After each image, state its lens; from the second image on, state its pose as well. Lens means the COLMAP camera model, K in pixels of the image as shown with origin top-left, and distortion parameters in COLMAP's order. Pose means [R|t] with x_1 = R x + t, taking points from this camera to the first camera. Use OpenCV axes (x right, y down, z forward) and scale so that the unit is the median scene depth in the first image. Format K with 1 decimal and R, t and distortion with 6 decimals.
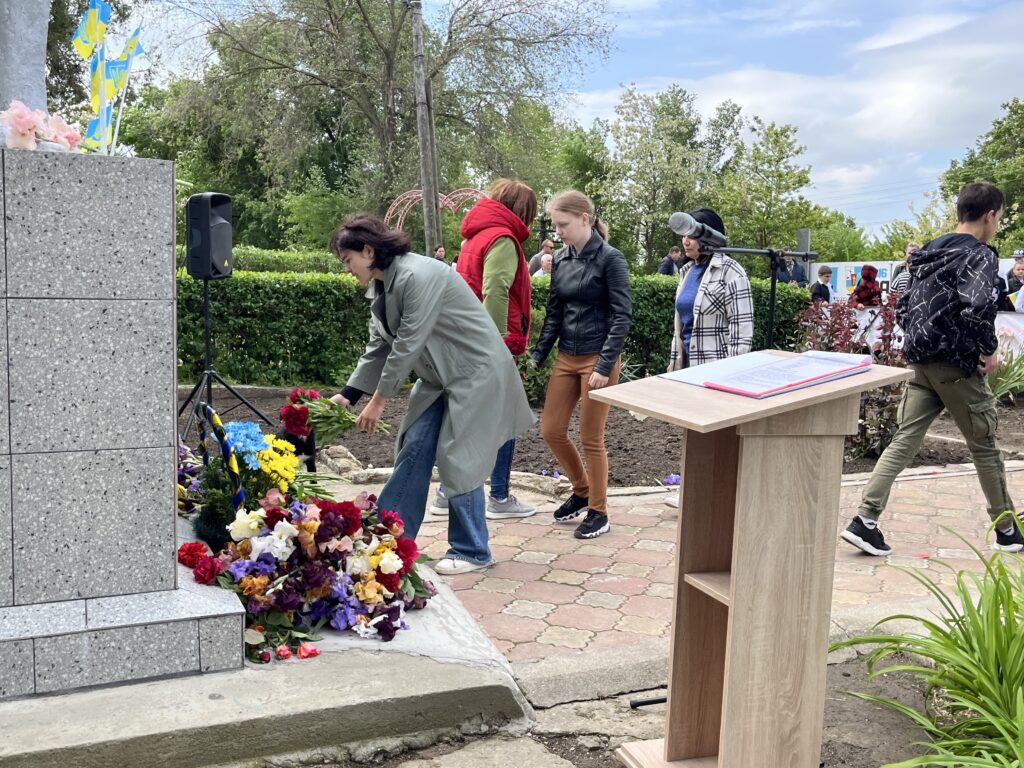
lens RADIAL K [[1035.4, 0, 510.8], [0, 1035.4, 378.5], [0, 0, 1]] dist [0.031136, 0.000000]
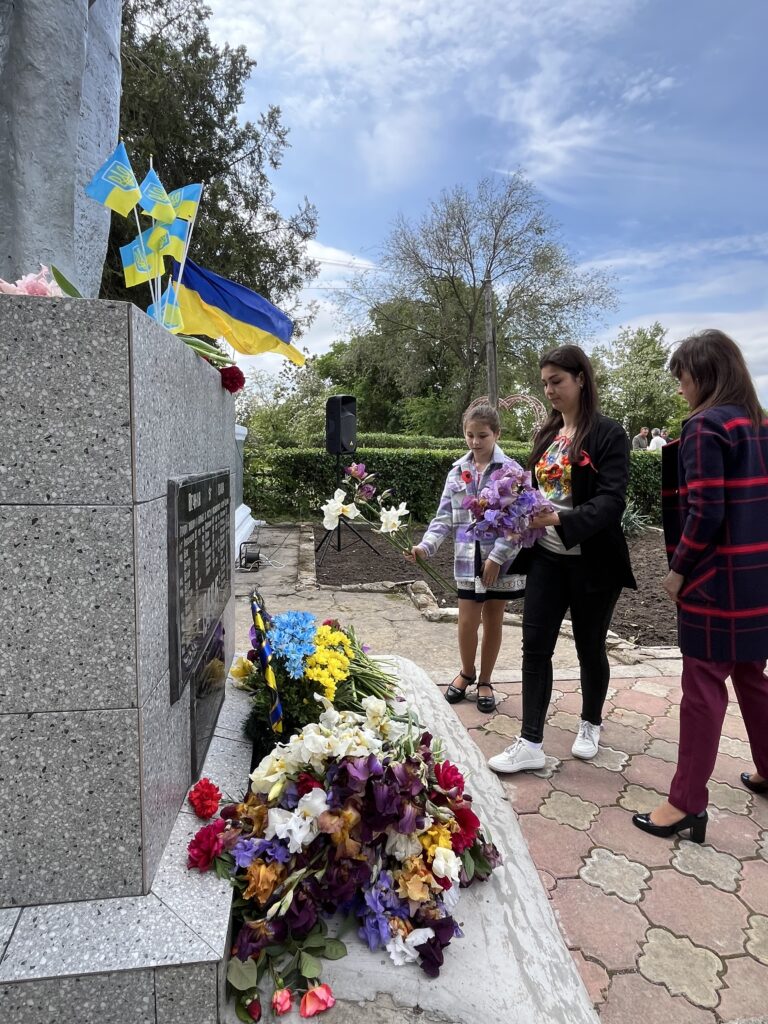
lens RADIAL K [[577.9, 0, 383.9], [0, 577.9, 508.5], [0, 0, 1]] dist [-0.003230, -0.000772]
pose [[0.966266, 0.025933, -0.256237, -0.063649], [-0.024617, 0.999662, 0.008342, -0.081823], [0.256367, -0.001753, 0.966578, 0.679345]]
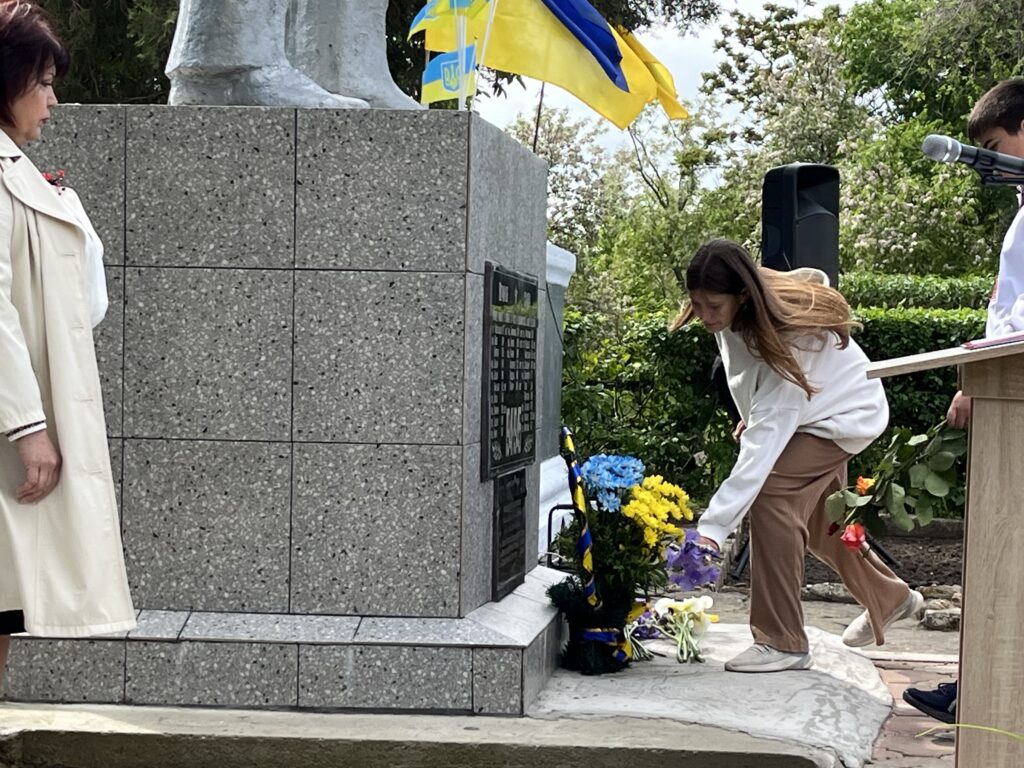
lens RADIAL K [[2348.2, 0, 542.1], [0, 2348.2, 404.6], [0, 0, 1]] dist [0.167862, 0.000000]
pose [[0.872576, 0.006187, -0.488439, 0.686067], [-0.046228, 0.996478, -0.069961, 0.168109], [0.486286, 0.083626, 0.869789, -0.652598]]
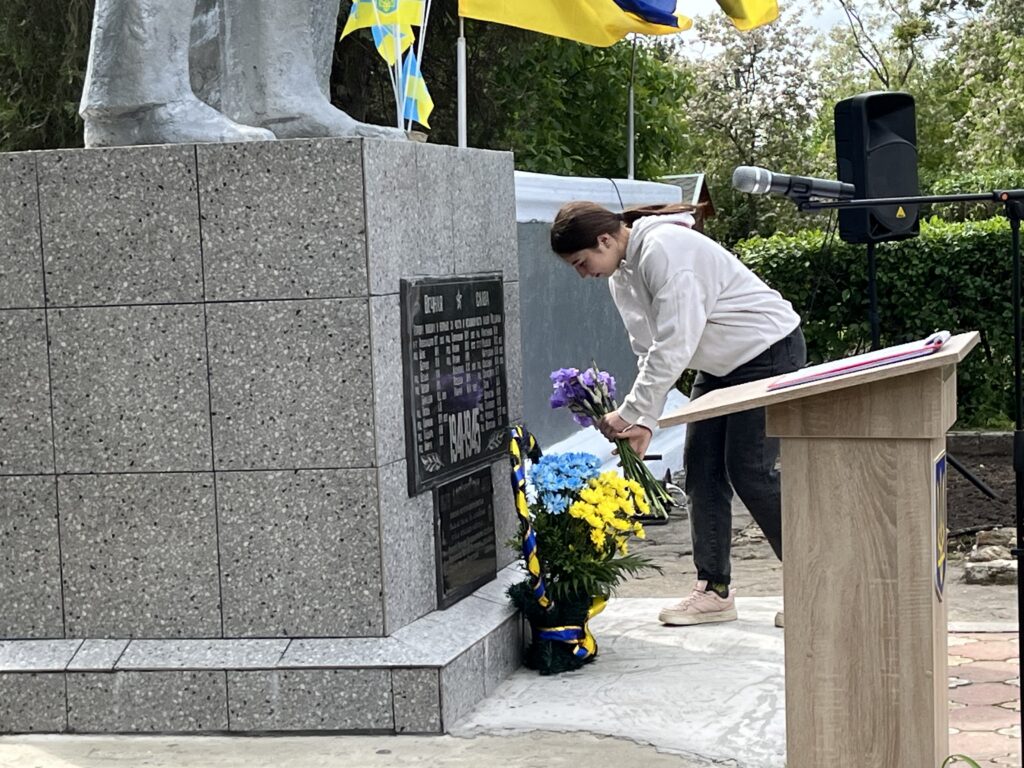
lens RADIAL K [[2348.2, 0, 501.6], [0, 2348.2, 400.3], [0, 0, 1]] dist [0.167862, 0.000000]
pose [[0.803065, -0.014095, -0.595724, 0.940104], [0.003207, 0.999808, -0.019333, 0.049407], [0.595882, 0.013615, 0.802956, -0.507786]]
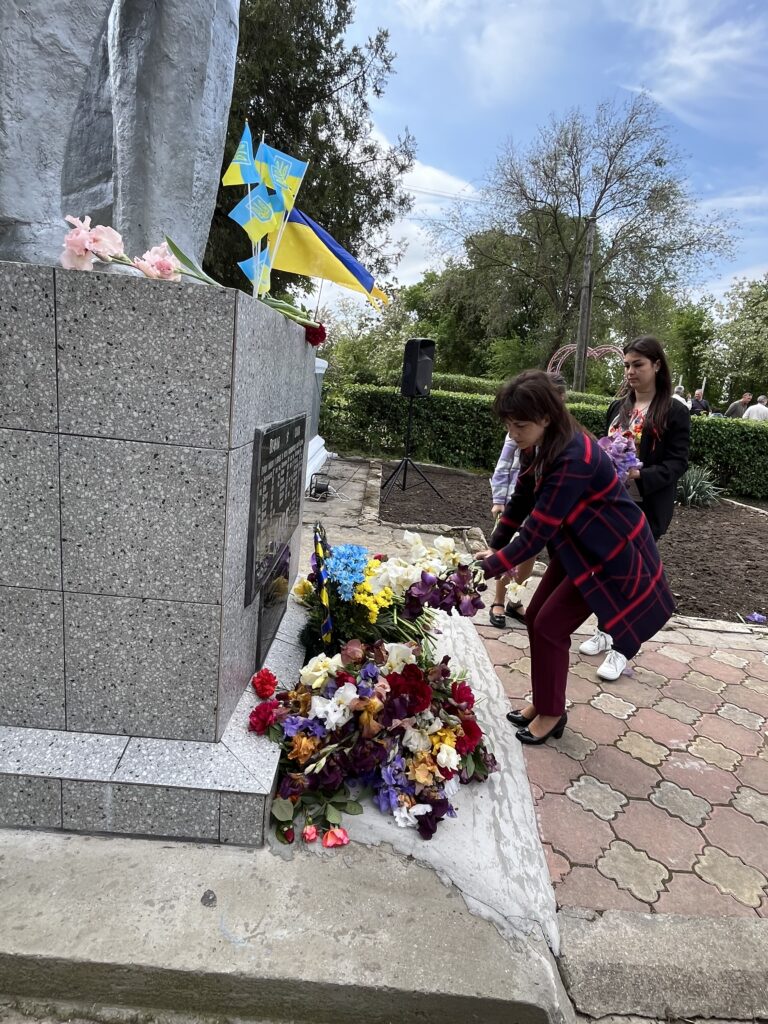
lens RADIAL K [[577.9, 0, 385.3], [0, 577.9, 507.2], [0, 0, 1]] dist [-0.003230, -0.000772]
pose [[0.920176, 0.156892, -0.358694, -0.015836], [-0.120209, 0.985158, 0.122528, -0.106040], [0.372594, -0.069629, 0.925379, 0.597638]]
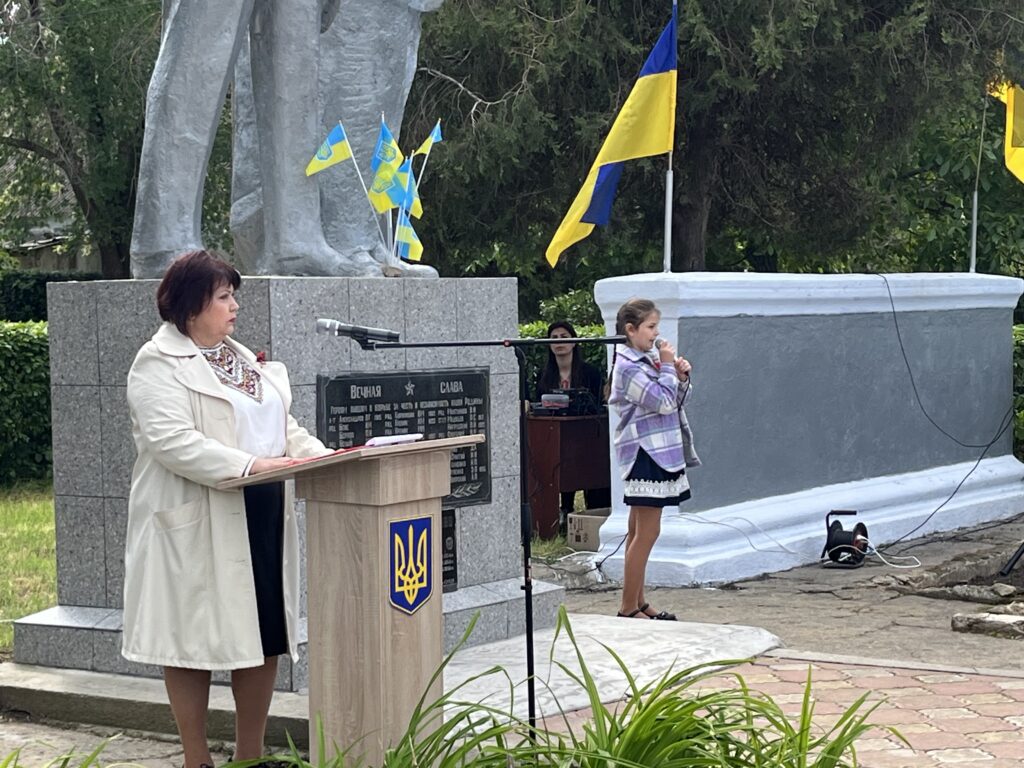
lens RADIAL K [[2186.8, 0, 520.0], [0, 2186.8, 409.5], [0, 0, 1]] dist [0.206707, 0.000000]
pose [[0.529018, 0.009716, -0.848555, 2.115174], [-0.050210, 0.998541, -0.019869, -0.011153], [0.847124, 0.053117, 0.528734, -0.146863]]
